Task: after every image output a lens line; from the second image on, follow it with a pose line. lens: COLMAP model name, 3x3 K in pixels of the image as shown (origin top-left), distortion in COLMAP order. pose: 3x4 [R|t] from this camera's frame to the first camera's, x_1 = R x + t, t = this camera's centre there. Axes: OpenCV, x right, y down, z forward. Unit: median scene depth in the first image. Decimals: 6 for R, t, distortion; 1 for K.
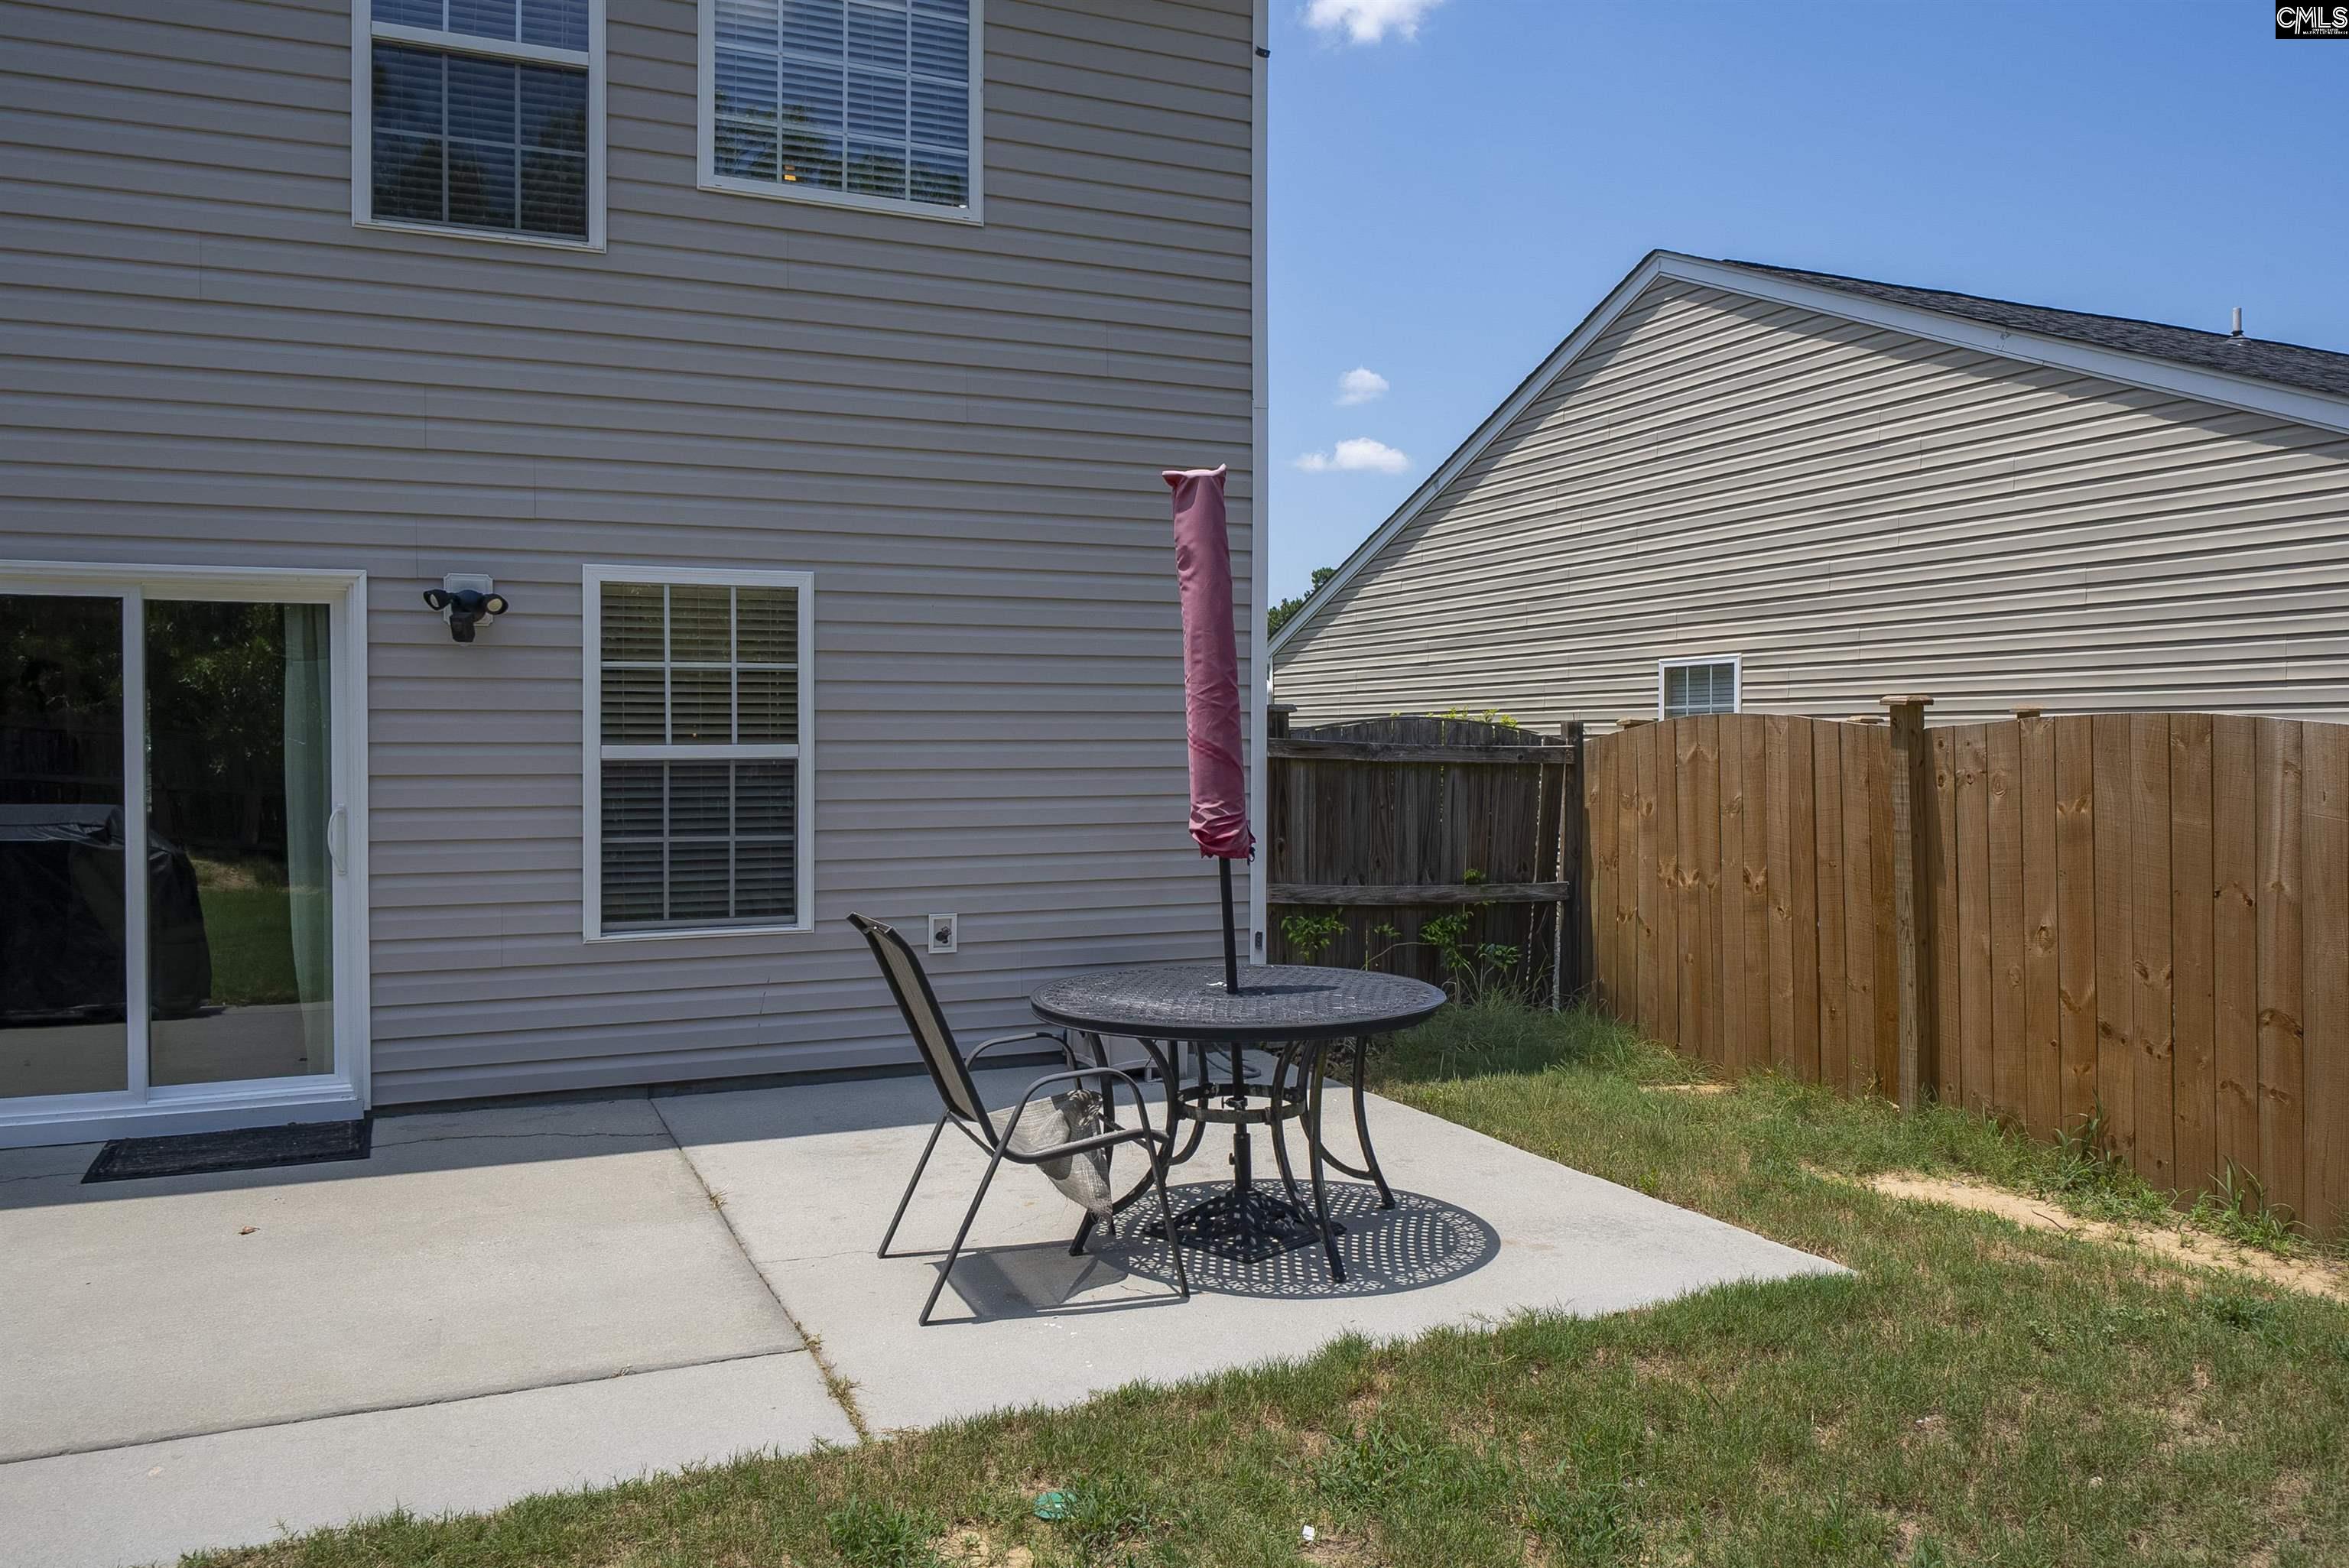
lens RADIAL K [[1612.8, 0, 1146.4], [0, 1612.8, 727.6], [0, 0, 1]] dist [-0.042878, -0.000514]
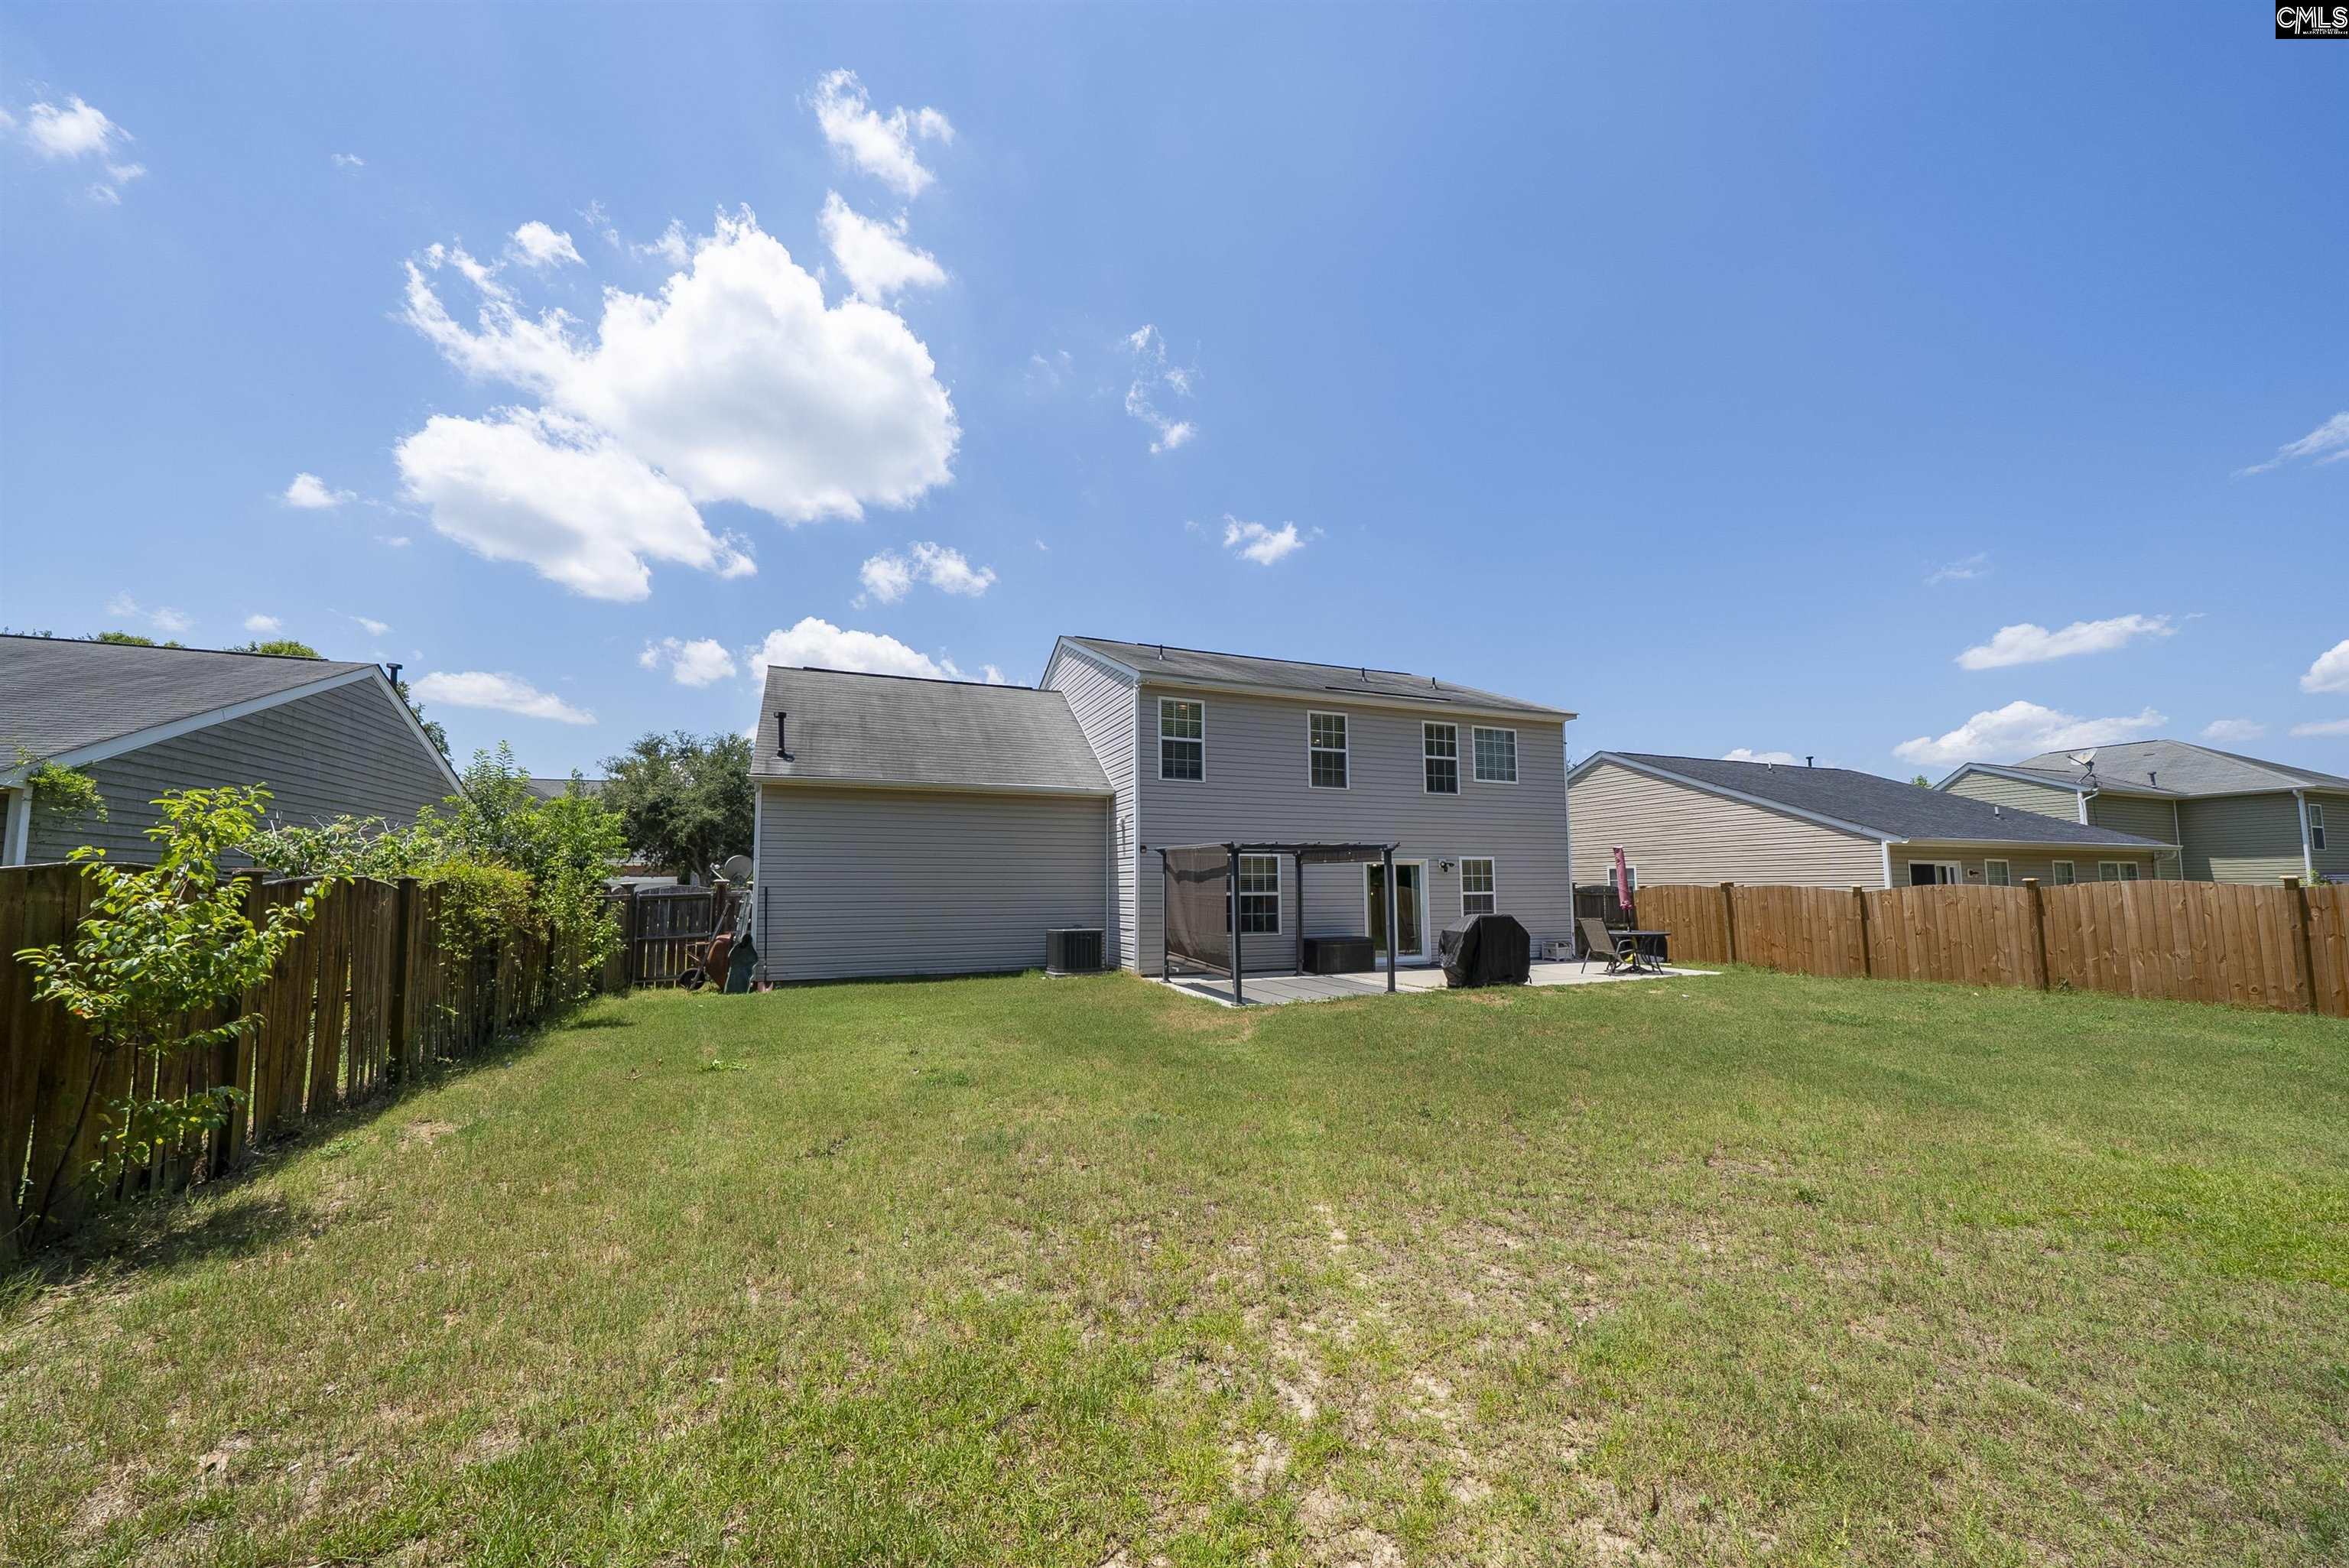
lens RADIAL K [[828.5, 0, 1161.4], [0, 828.5, 794.3], [0, 0, 1]] dist [-0.000602, -0.000093]
pose [[0.999761, -0.004644, -0.021383, -1.186936], [0.002353, 0.994372, -0.105922, -0.019843], [0.021754, 0.105847, 0.994144, -1.597687]]
